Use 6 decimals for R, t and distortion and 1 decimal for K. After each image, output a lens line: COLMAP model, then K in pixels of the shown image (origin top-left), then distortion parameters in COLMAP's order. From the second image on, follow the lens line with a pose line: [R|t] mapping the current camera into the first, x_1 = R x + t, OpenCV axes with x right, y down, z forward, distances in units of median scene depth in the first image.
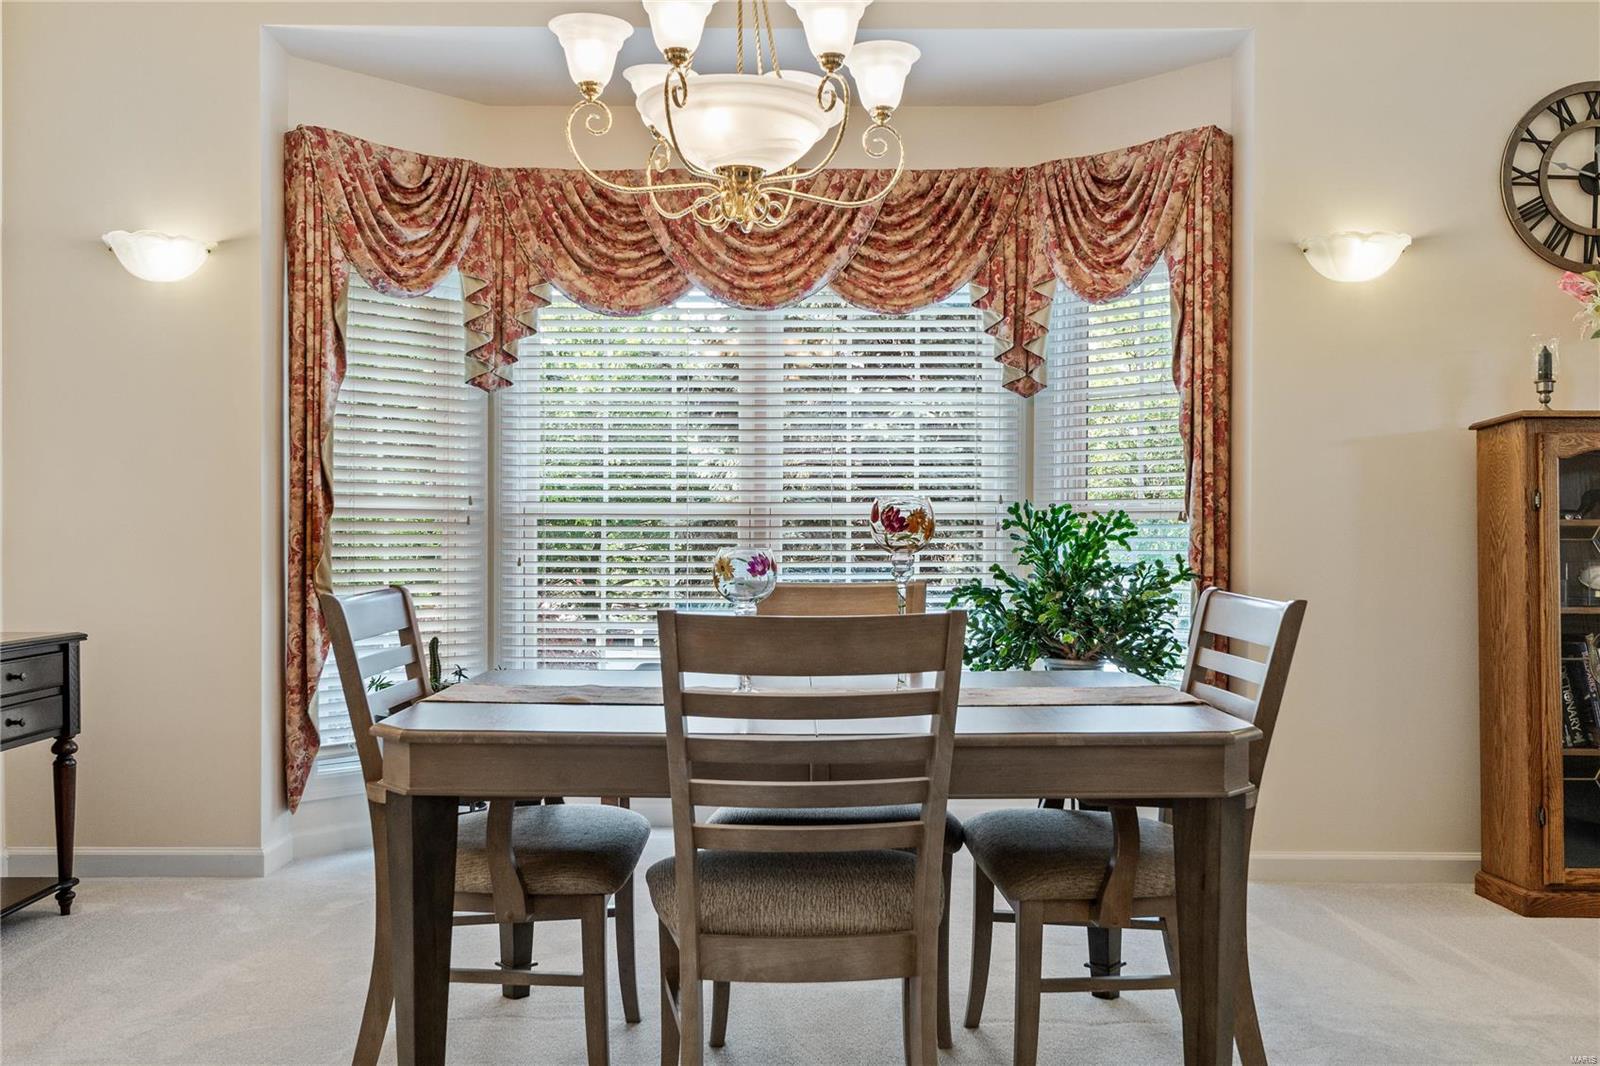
lens RADIAL K [[1399.7, 0, 800.0], [0, 1399.7, 533.0], [0, 0, 1]] dist [0.008857, 0.002776]
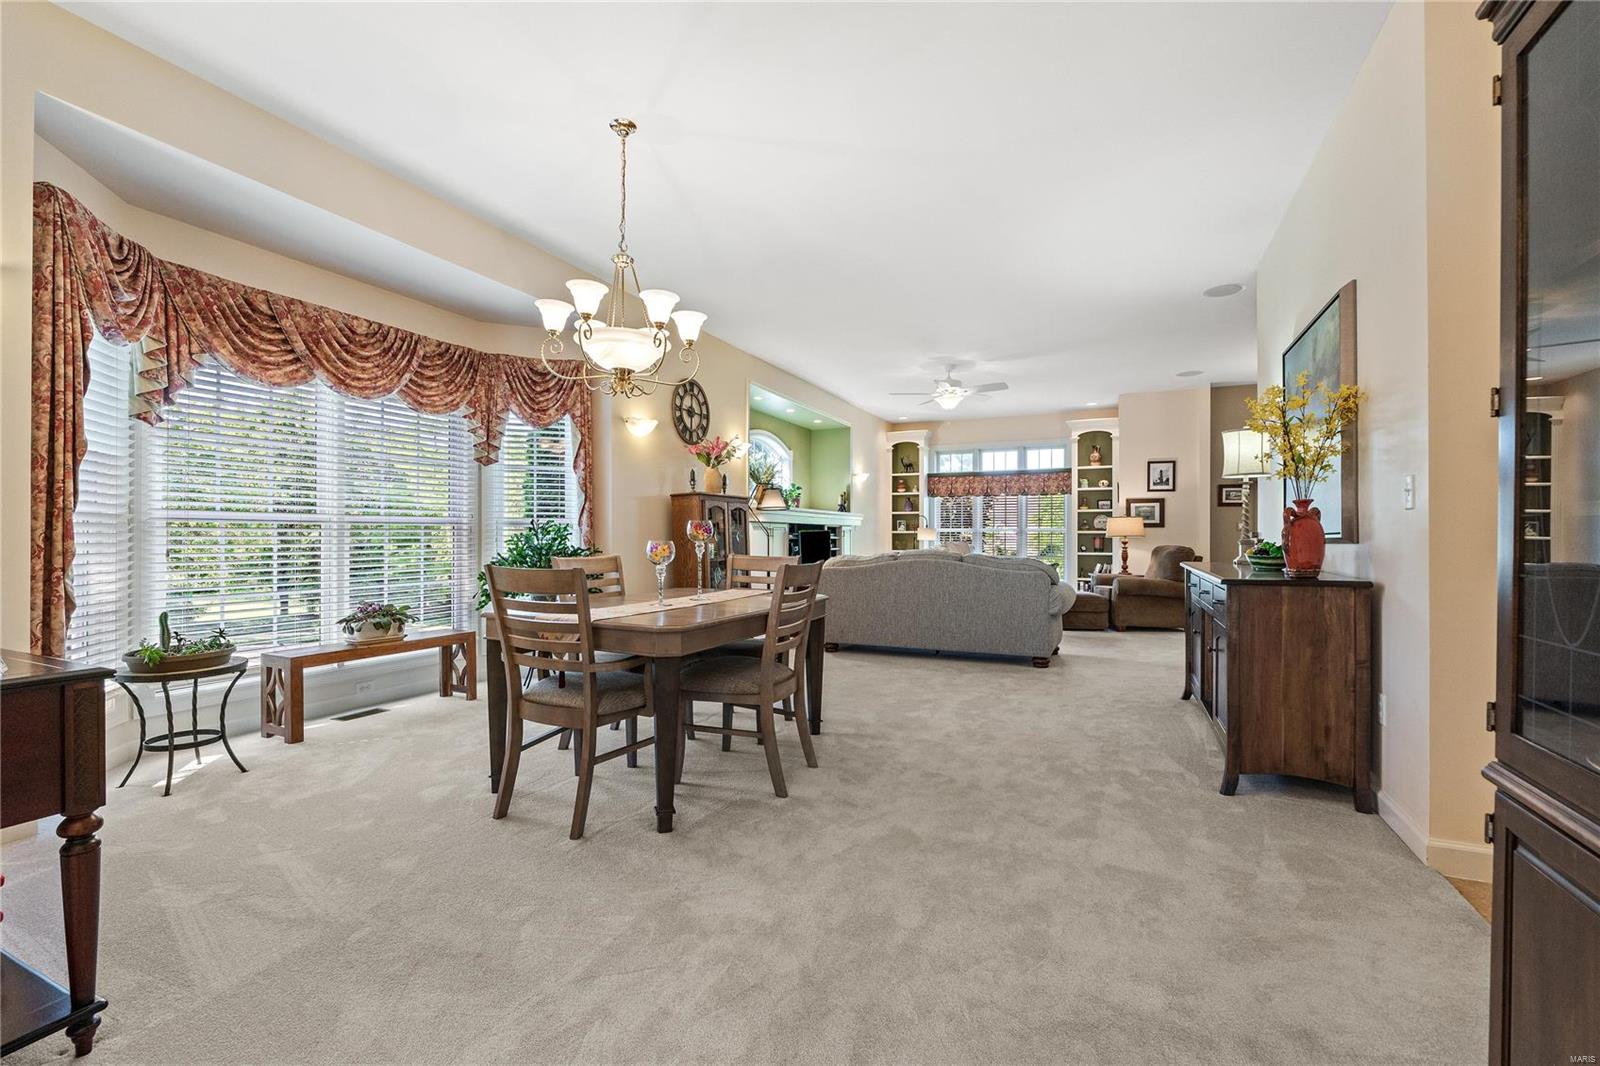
lens RADIAL K [[678.3, 0, 791.6], [0, 678.3, 535.8], [0, 0, 1]] dist [-0.002938, -0.000032]
pose [[0.434393, -0.000504, 0.900723, -0.550995], [-0.003977, 0.999989, 0.002478, -0.000267], [-0.900715, -0.004658, 0.434387, 0.181553]]
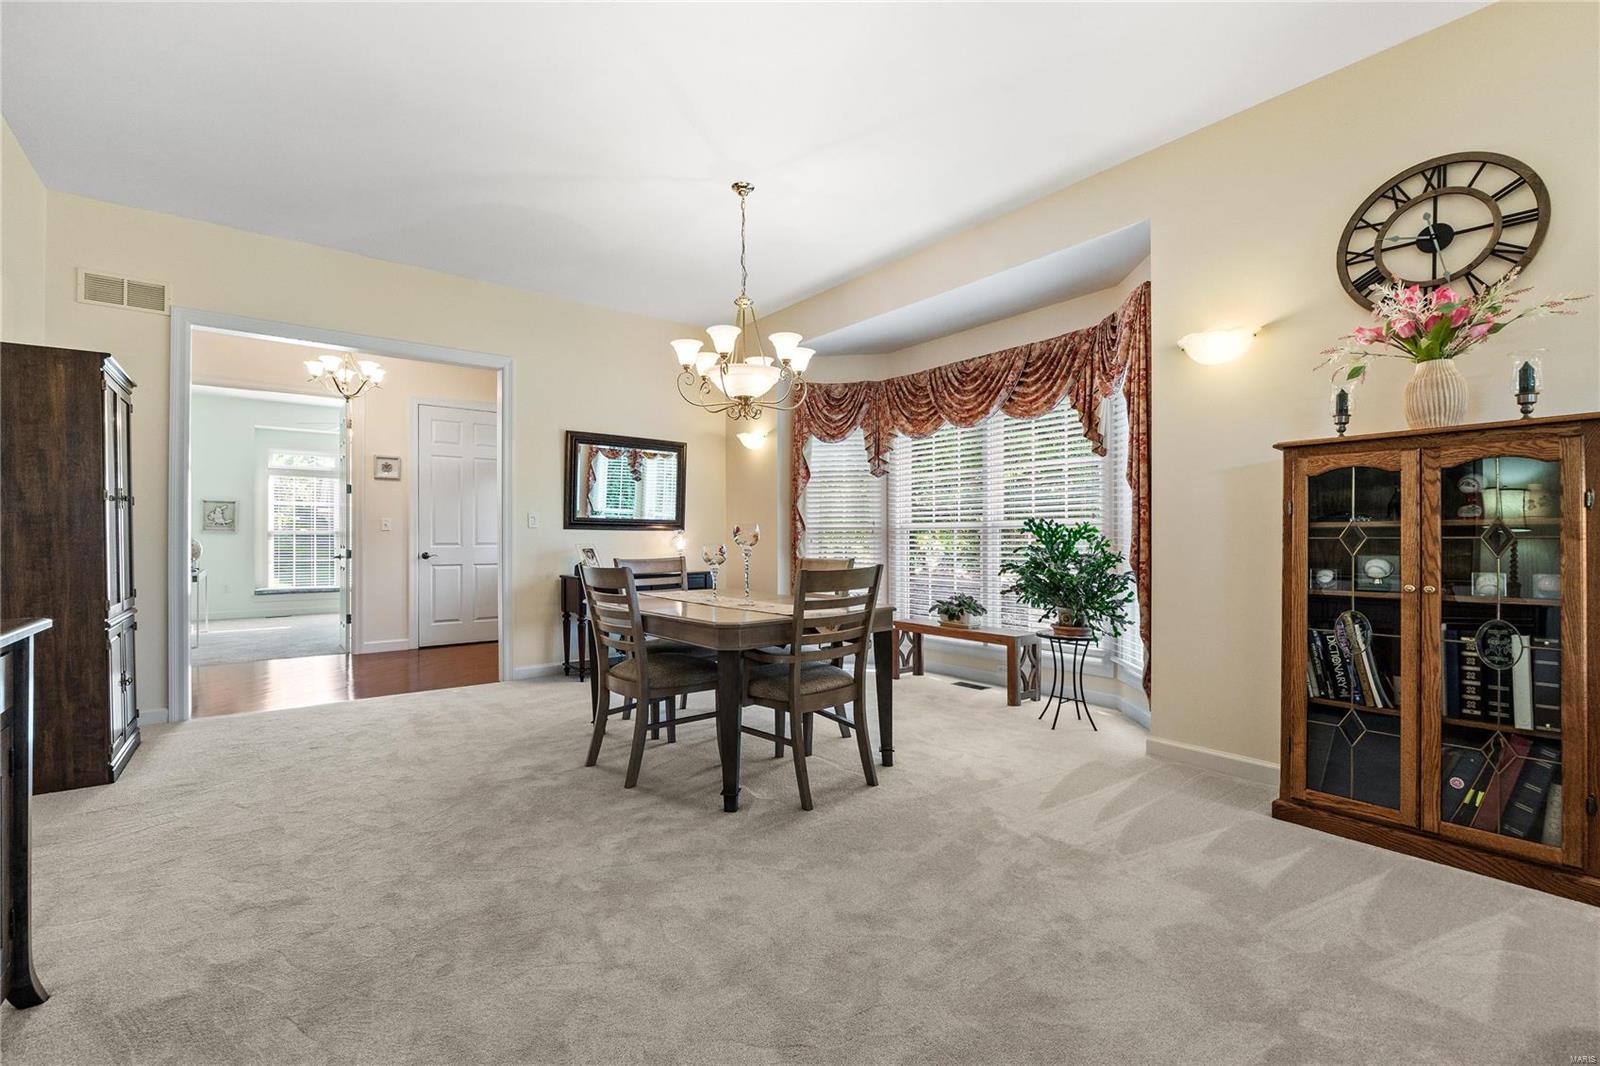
lens RADIAL K [[681.6, 0, 800.0], [0, 681.6, 533.0], [0, 0, 1]] dist [-0.019629, -0.000161]
pose [[0.616864, -0.009040, -0.787018, 0.613511], [0.003742, 0.999956, -0.008554, 0.002894], [0.787061, 0.002332, 0.616871, 0.197176]]
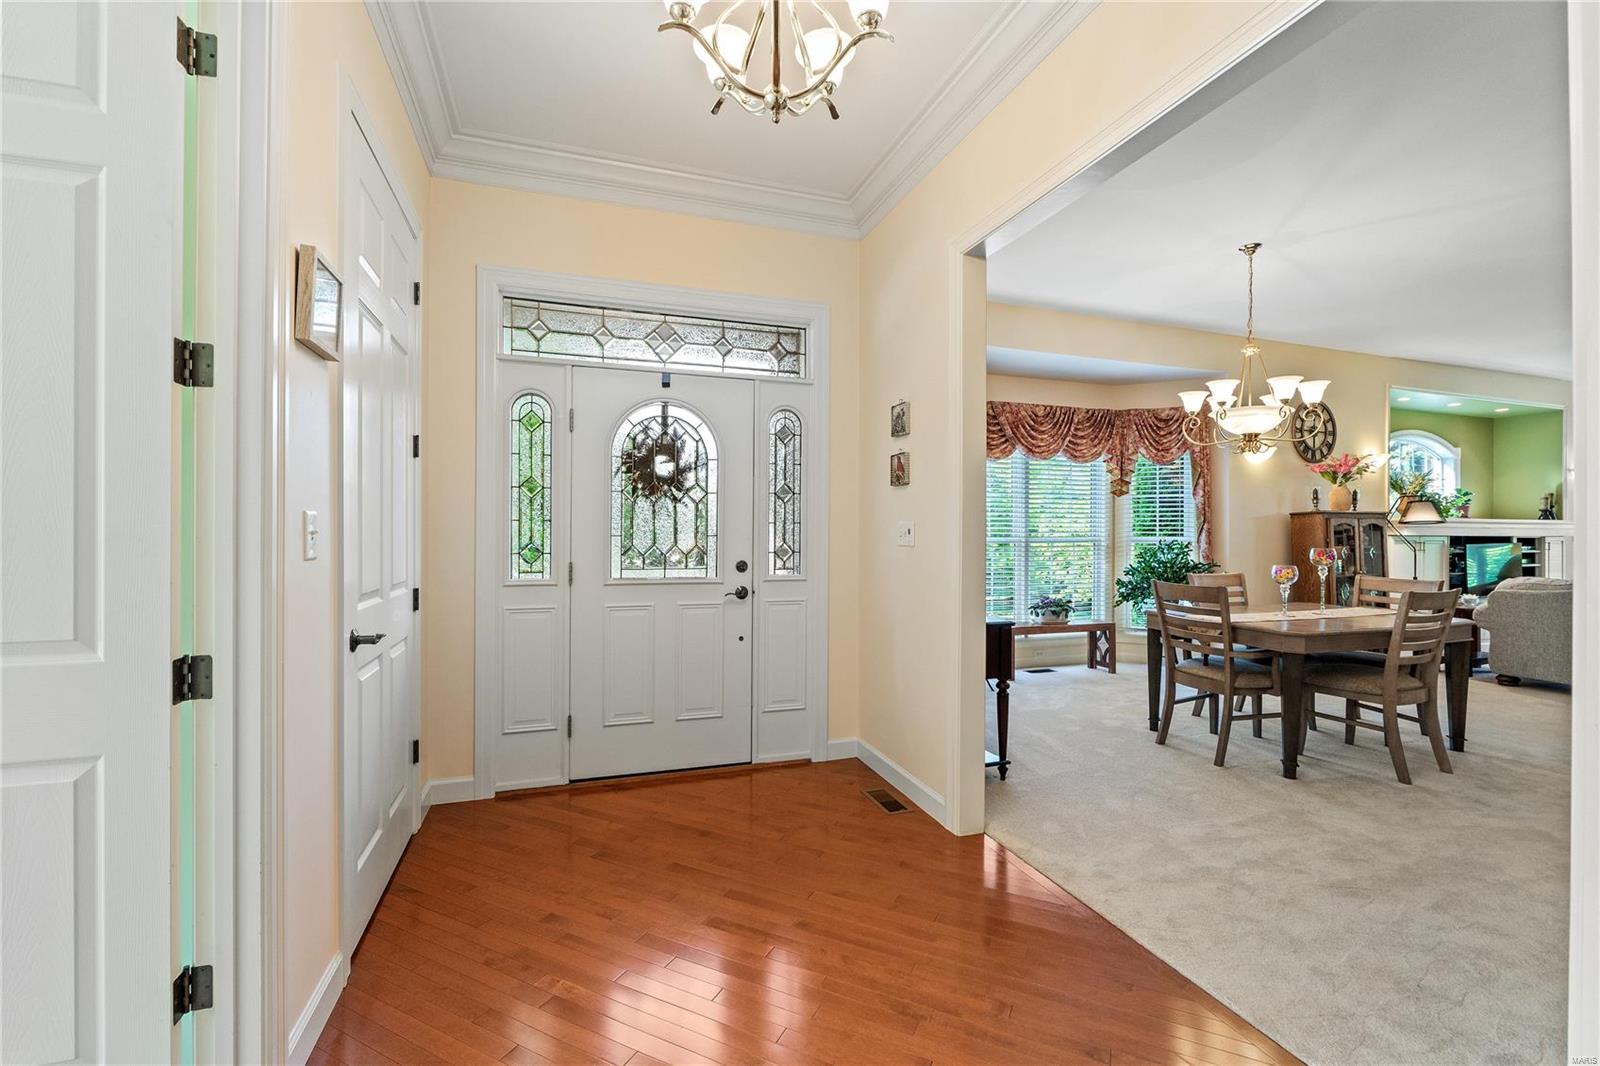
lens RADIAL K [[674.9, 0, 800.0], [0, 674.9, 533.0], [0, 0, 1]] dist [-0.009876, -0.000042]
pose [[0.948549, 0.001850, 0.316626, -0.841996], [-0.003941, 0.999974, 0.005961, -0.035495], [-0.316606, -0.006902, 0.948532, -0.013620]]
